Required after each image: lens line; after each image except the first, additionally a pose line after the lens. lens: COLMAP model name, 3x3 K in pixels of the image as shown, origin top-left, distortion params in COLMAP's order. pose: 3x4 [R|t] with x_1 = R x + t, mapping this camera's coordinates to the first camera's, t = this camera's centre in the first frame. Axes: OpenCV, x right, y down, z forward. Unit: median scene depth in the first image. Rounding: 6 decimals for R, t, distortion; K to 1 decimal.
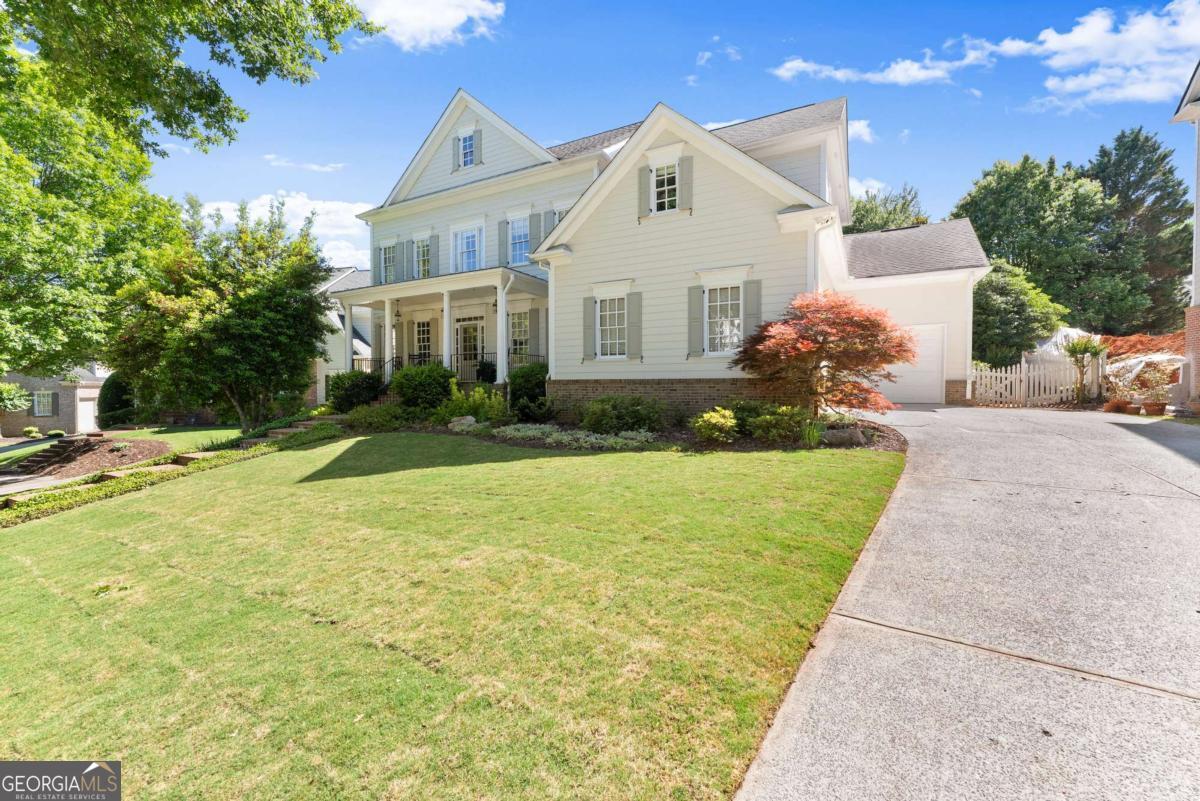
lens RADIAL K [[485.1, 0, 599.1], [0, 485.1, 401.8], [0, 0, 1]] dist [-0.004361, 0.000023]
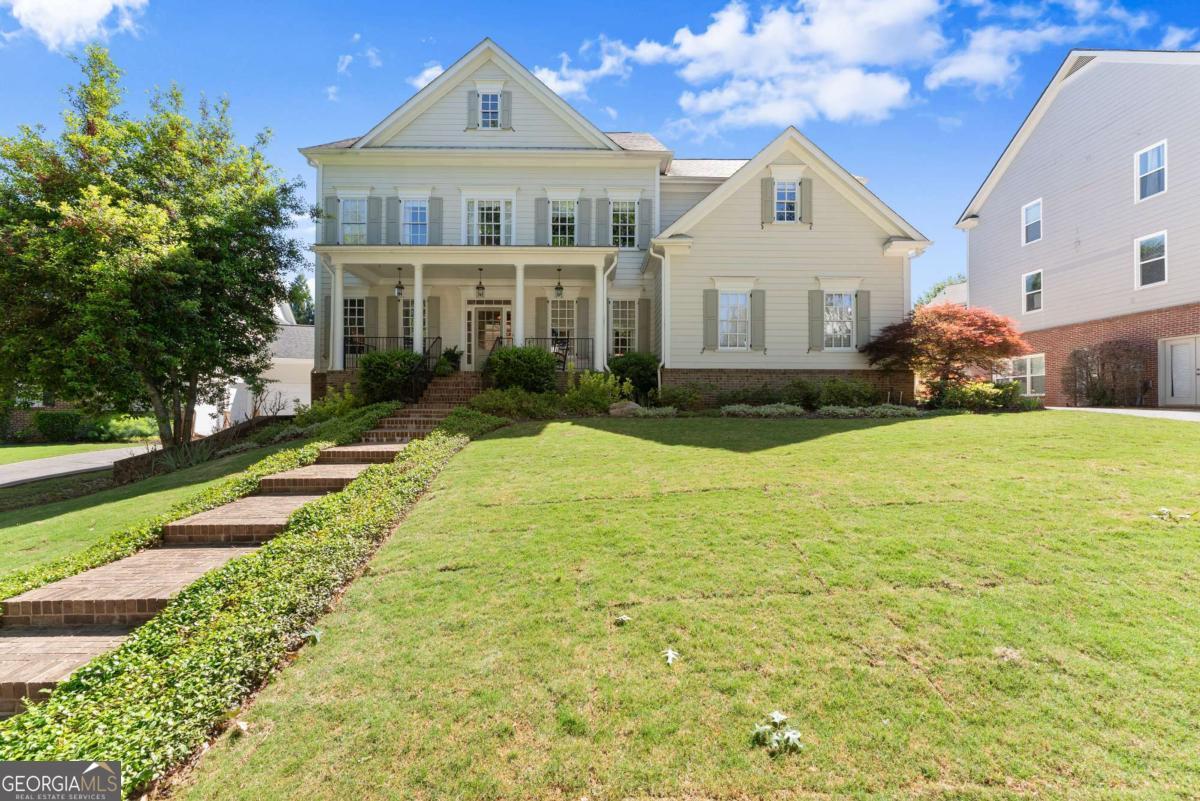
lens RADIAL K [[485.1, 0, 603.6], [0, 485.1, 406.6], [0, 0, 1]] dist [-0.004361, 0.000023]
pose [[0.872243, 0.004176, 0.489055, -0.607119], [0.012155, 0.999470, -0.030213, 0.052570], [-0.488922, 0.032297, 0.871729, 0.182012]]
